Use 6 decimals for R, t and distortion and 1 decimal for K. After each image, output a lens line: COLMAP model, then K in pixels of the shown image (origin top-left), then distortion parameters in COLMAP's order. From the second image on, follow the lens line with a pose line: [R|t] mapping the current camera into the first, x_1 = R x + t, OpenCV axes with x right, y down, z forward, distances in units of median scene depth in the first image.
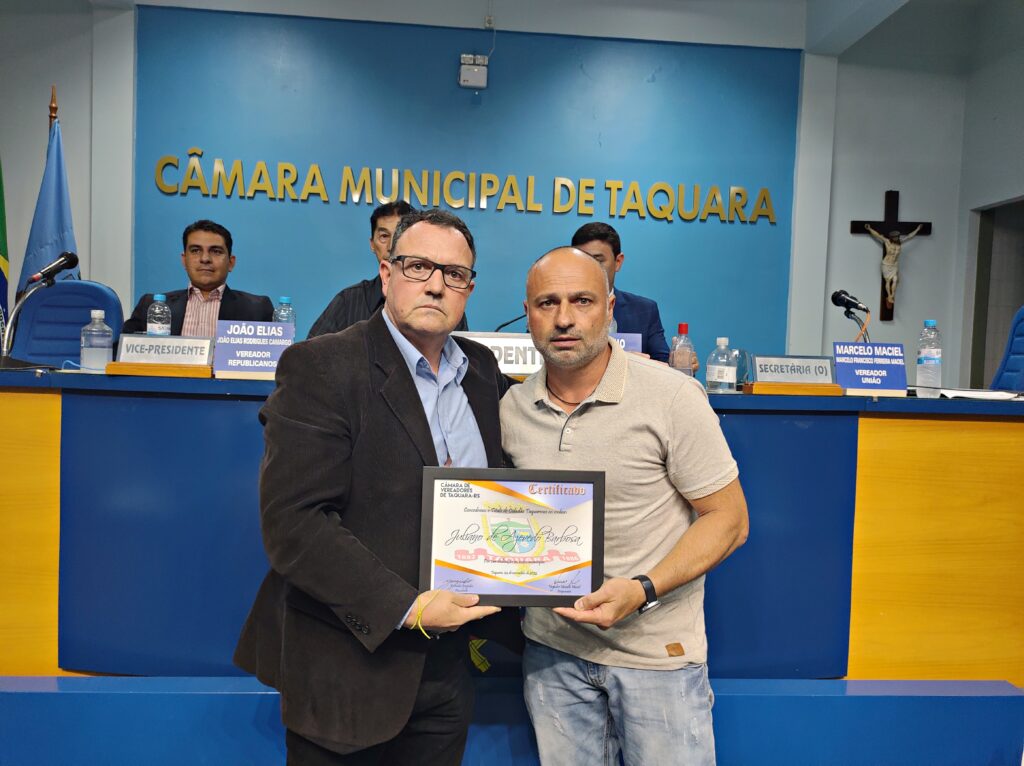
lens RADIAL K [[743.4, 0, 503.7], [0, 743.4, 380.1], [0, 0, 1]] dist [0.060408, -0.059277]
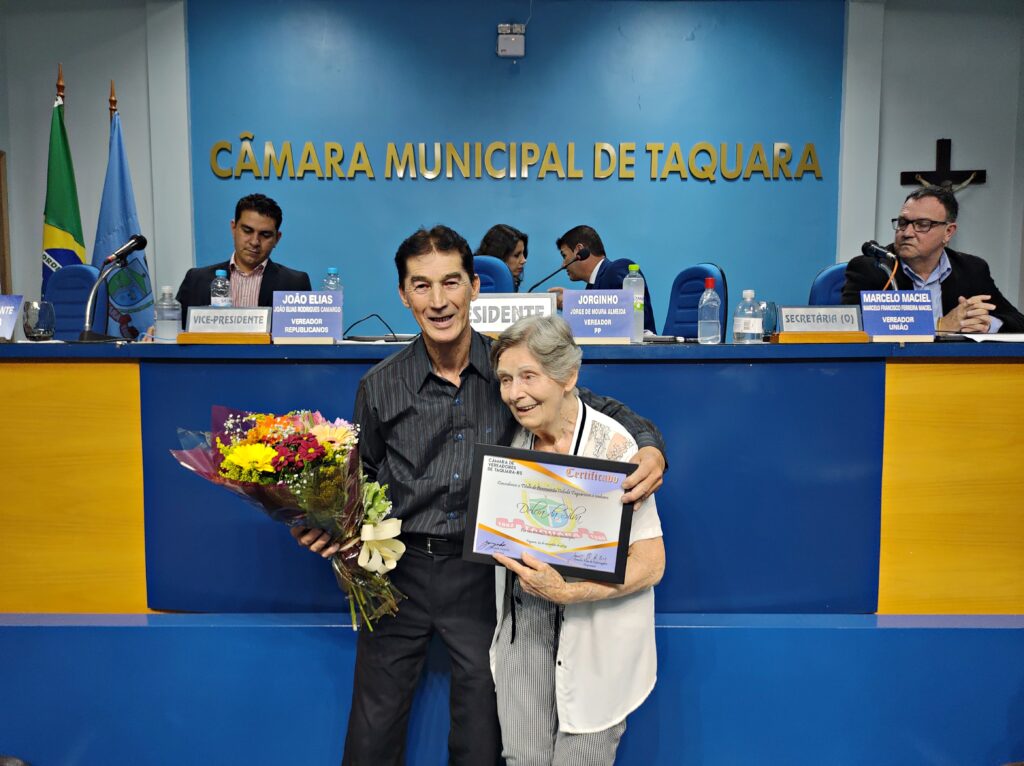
lens RADIAL K [[743.4, 0, 505.5], [0, 743.4, 378.5], [0, 0, 1]] dist [0.060408, -0.059277]
pose [[0.997166, -0.028750, -0.069527, 0.009671], [0.031182, 0.998930, 0.034154, 0.007420], [0.068471, -0.036225, 0.996995, -0.024095]]
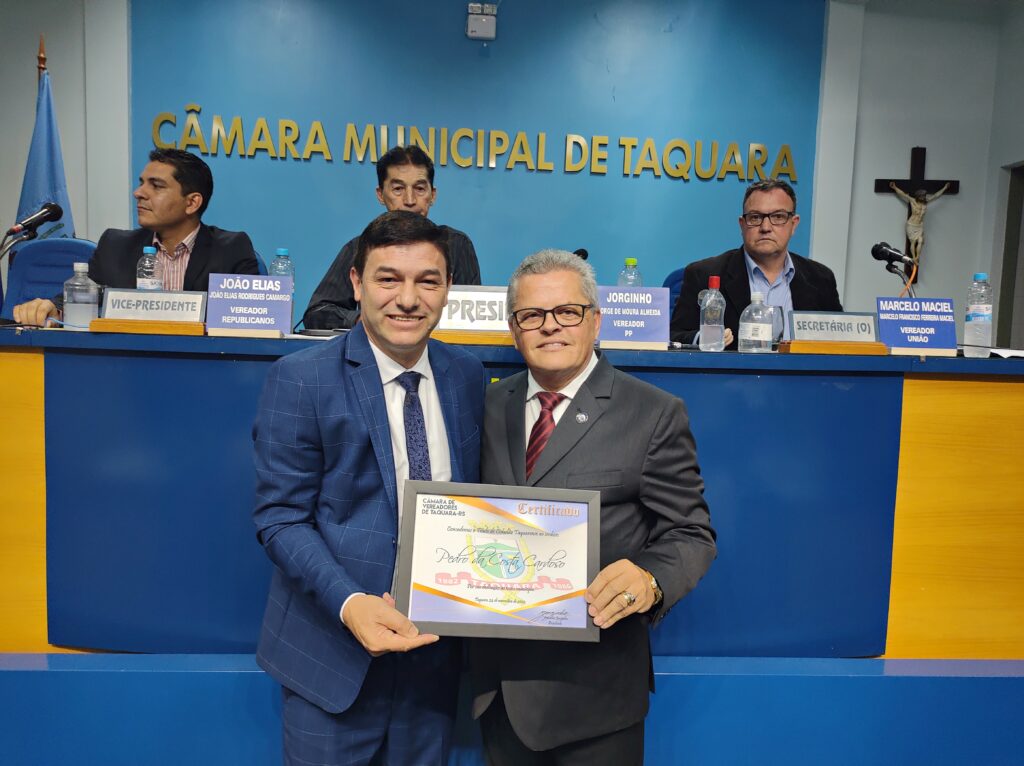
lens RADIAL K [[743.4, 0, 503.8], [0, 743.4, 378.0], [0, 0, 1]] dist [0.060408, -0.059277]
pose [[0.999962, -0.000620, -0.008641, -0.004400], [0.000945, 0.999287, 0.037737, 0.005270], [0.008611, -0.037744, 0.999250, 0.027730]]
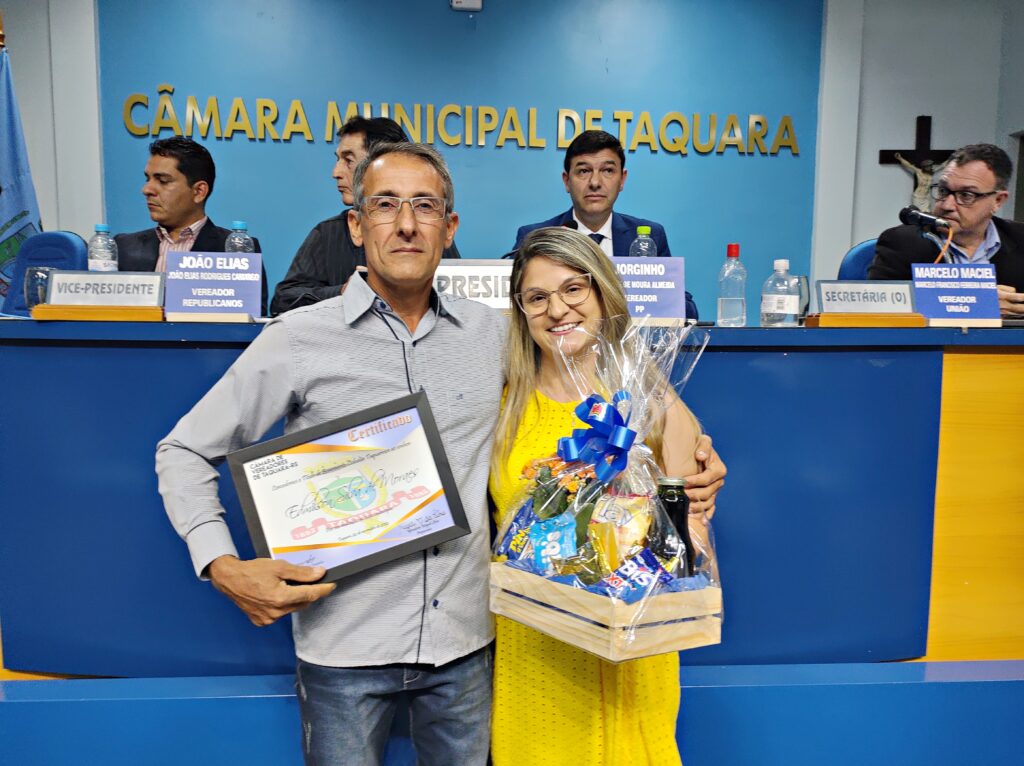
lens RADIAL K [[743.4, 0, 502.9], [0, 743.4, 381.3], [0, 0, 1]] dist [0.060408, -0.059277]
pose [[0.999742, -0.022658, -0.001426, -0.006418], [0.022702, 0.998088, 0.057496, 0.008512], [0.000121, -0.057514, 0.998345, 0.063081]]
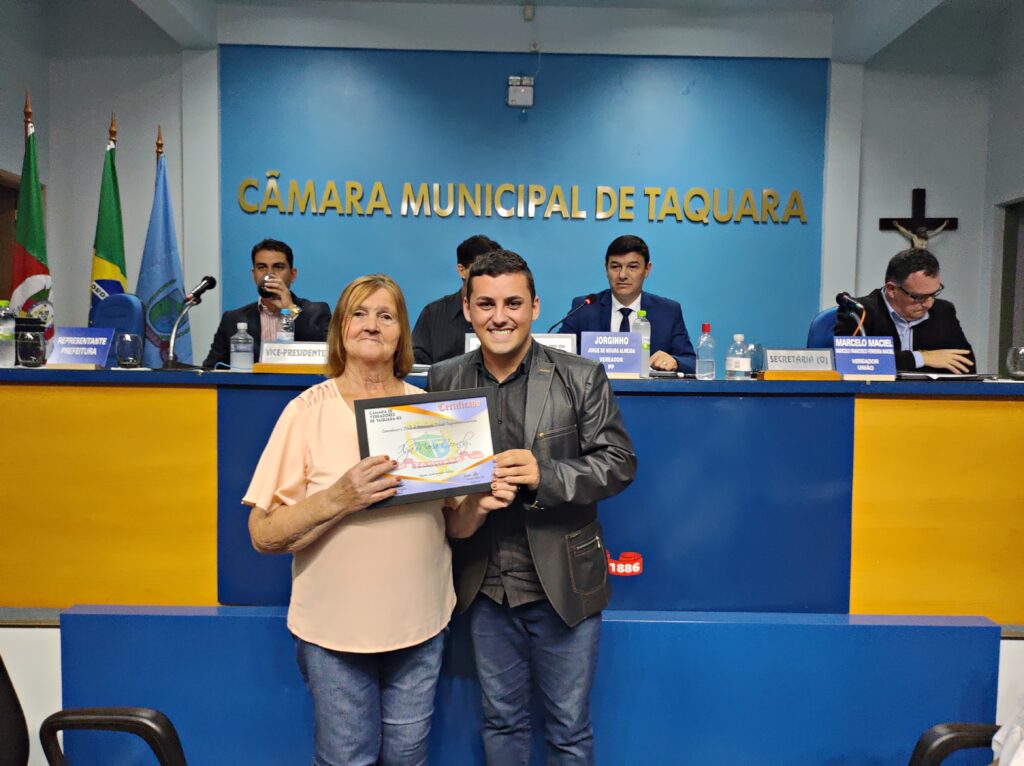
lens RADIAL K [[743.4, 0, 506.3], [0, 743.4, 381.4], [0, 0, 1]] dist [0.060408, -0.059277]
pose [[0.998359, -0.016076, -0.054971, -0.008123], [0.016465, 0.999842, 0.006638, 0.002039], [0.054855, -0.007532, 0.998466, -0.092975]]
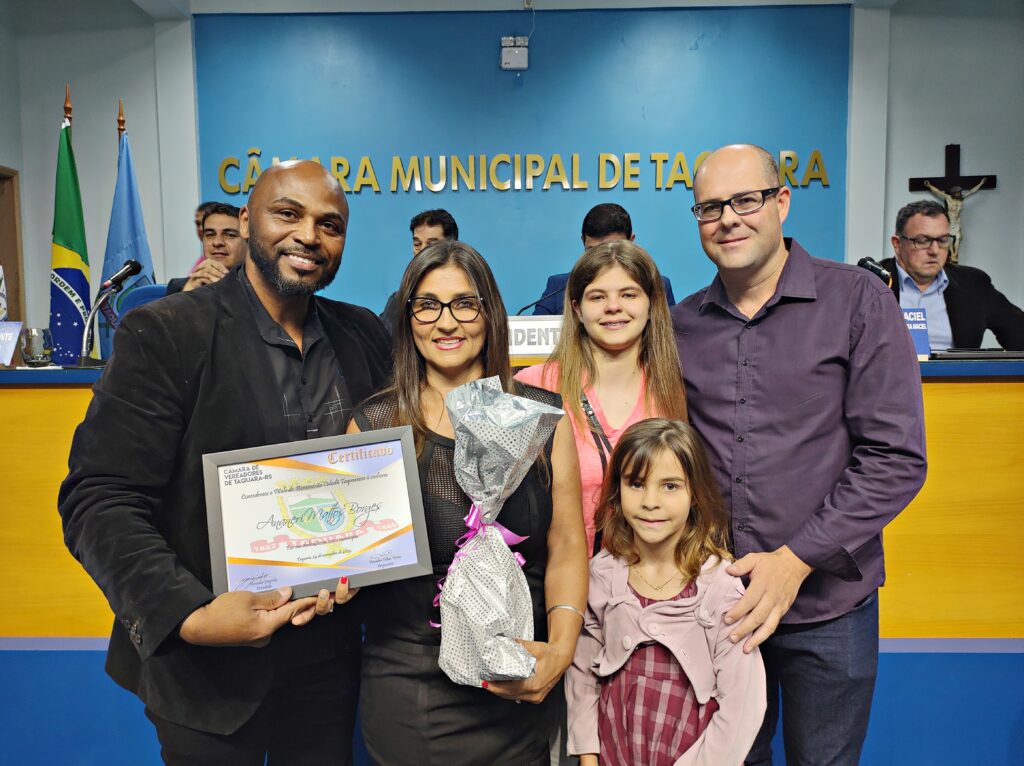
lens RADIAL K [[743.4, 0, 506.3], [0, 743.4, 378.0], [0, 0, 1]] dist [0.060408, -0.059277]
pose [[0.995238, -0.037301, -0.090060, 0.023655], [0.039900, 0.998833, 0.027222, -0.001954], [0.088939, -0.030686, 0.995564, -0.023374]]
